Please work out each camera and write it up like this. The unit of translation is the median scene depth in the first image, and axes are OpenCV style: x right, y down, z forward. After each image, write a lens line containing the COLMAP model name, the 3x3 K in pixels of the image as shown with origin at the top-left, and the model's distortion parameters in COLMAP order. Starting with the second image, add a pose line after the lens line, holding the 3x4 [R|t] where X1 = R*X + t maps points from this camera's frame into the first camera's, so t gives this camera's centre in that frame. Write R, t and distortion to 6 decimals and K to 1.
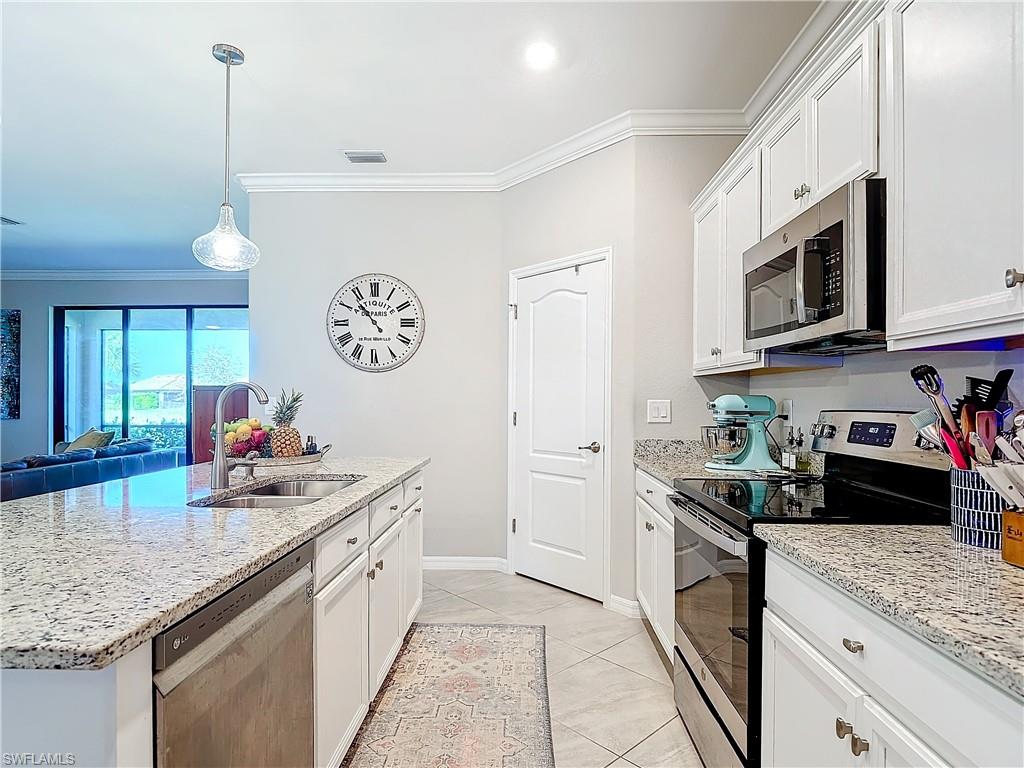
lens RADIAL K [[556.0, 0, 514.1], [0, 556.0, 403.2], [0, 0, 1]] dist [0.005816, -0.010022]
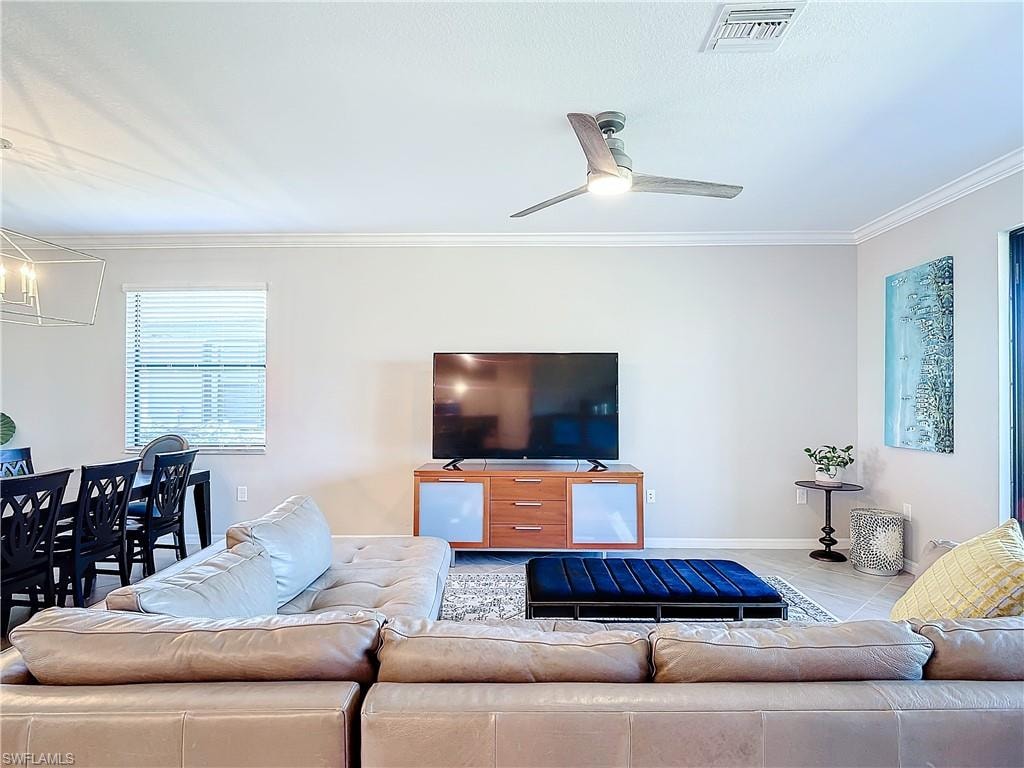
lens RADIAL K [[556.0, 0, 511.8], [0, 556.0, 390.8], [0, 0, 1]] dist [0.005816, -0.010022]
pose [[0.002861, -0.016882, -0.999853, -0.600075], [-0.009290, 0.999814, -0.016908, -0.036961], [0.999953, 0.009337, 0.002704, 0.989675]]
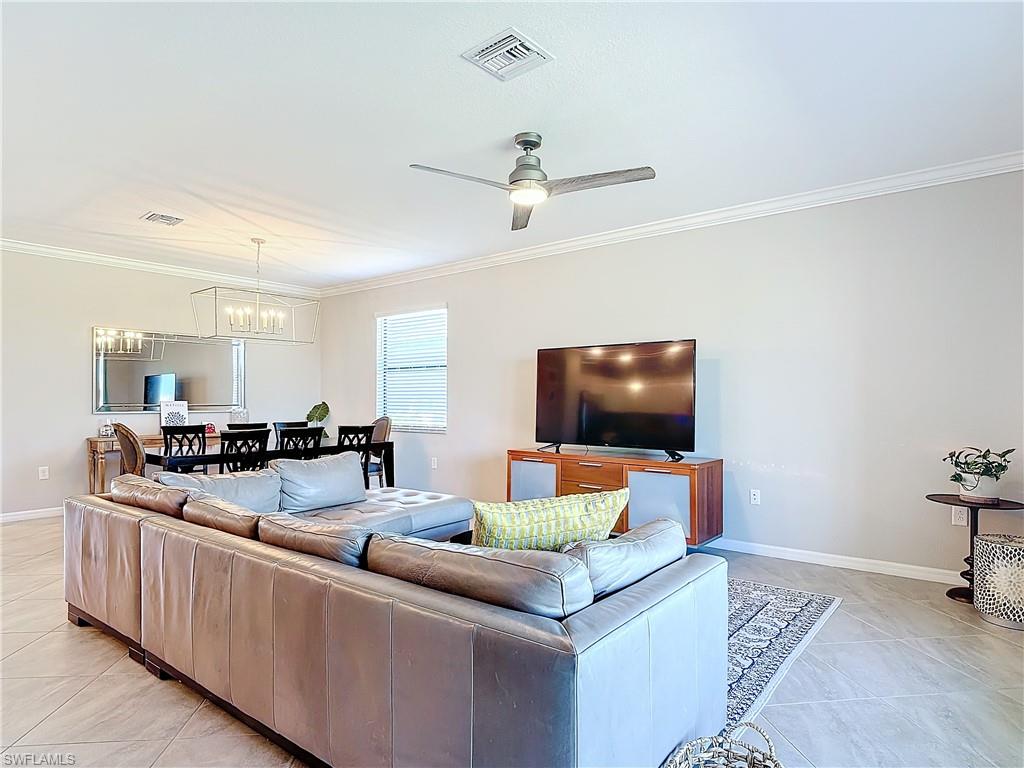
lens RADIAL K [[594.3, 0, 516.5], [0, 594.3, 399.6], [0, 0, 1]] dist [0.009519, -0.017357]
pose [[-0.607366, -0.002231, -0.794419, -0.609762], [-0.008619, 0.999956, 0.003782, -0.019023], [0.794375, 0.009144, -0.607358, 1.668871]]
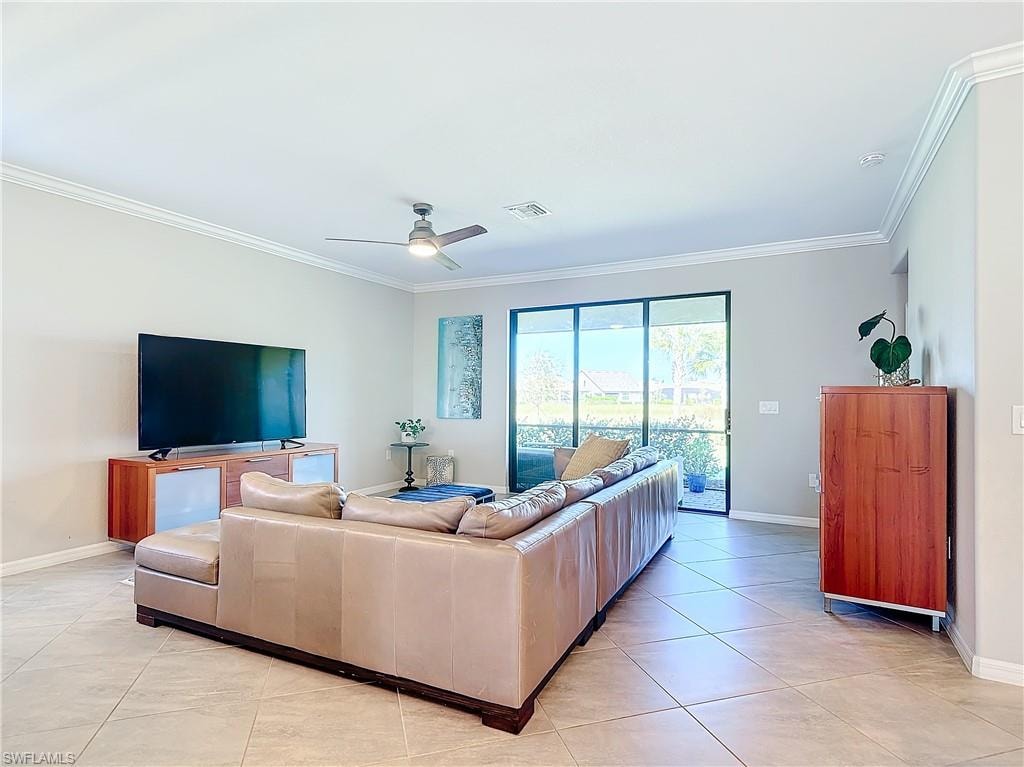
lens RADIAL K [[530.8, 0, 513.4], [0, 530.8, 389.4], [0, 0, 1]] dist [0.028616, -0.018510]
pose [[0.889269, -0.002278, -0.457378, -0.666020], [-0.008544, 0.999730, -0.021590, -0.011555], [0.457304, 0.023107, 0.889010, 0.235464]]
